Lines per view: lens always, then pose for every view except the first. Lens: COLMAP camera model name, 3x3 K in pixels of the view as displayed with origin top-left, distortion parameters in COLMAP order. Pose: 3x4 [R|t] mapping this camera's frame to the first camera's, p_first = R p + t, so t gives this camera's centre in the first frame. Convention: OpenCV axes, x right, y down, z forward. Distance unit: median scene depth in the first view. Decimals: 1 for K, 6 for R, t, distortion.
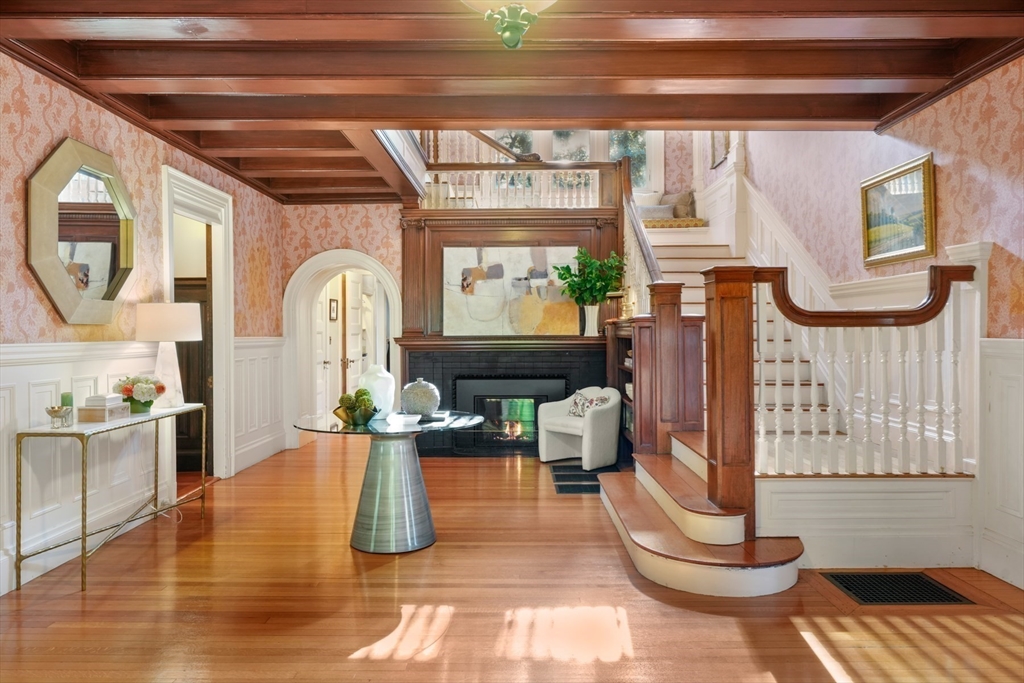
lens RADIAL K [[694.3, 0, 512.0], [0, 694.3, 341.5], [0, 0, 1]] dist [0.001186, 0.000650]
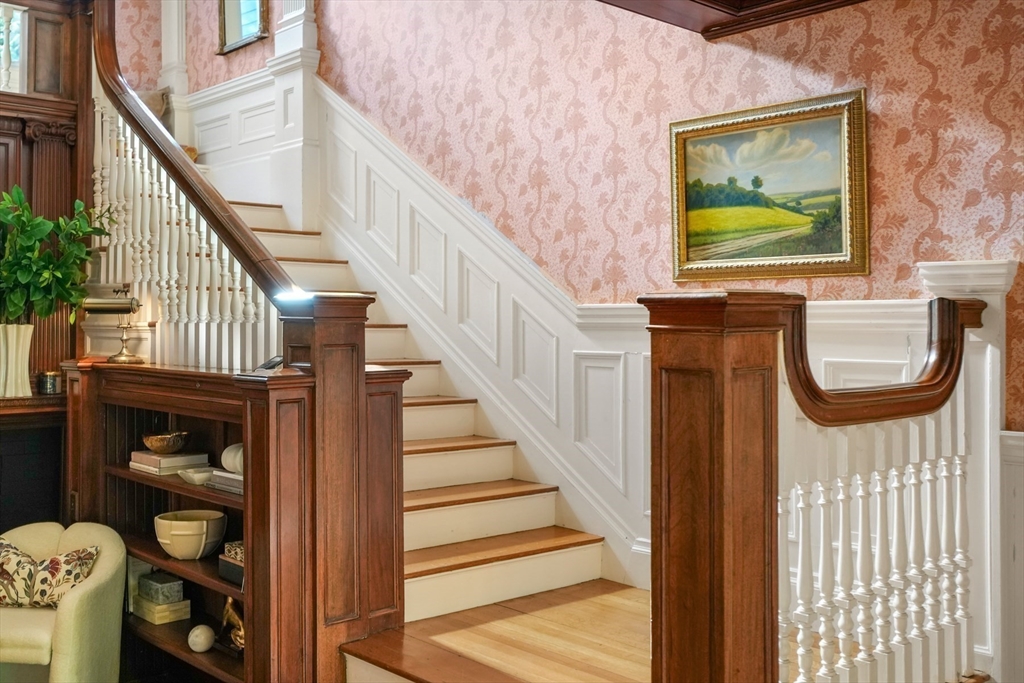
lens RADIAL K [[1052.5, 0, 512.6], [0, 1052.5, 319.5], [0, 0, 1]] dist [0.002159, 0.012390]
pose [[0.732795, 0.007963, 0.680403, -0.137521], [0.005583, 0.999827, -0.017715, -0.057438], [-0.680427, 0.016780, 0.732624, 0.450109]]
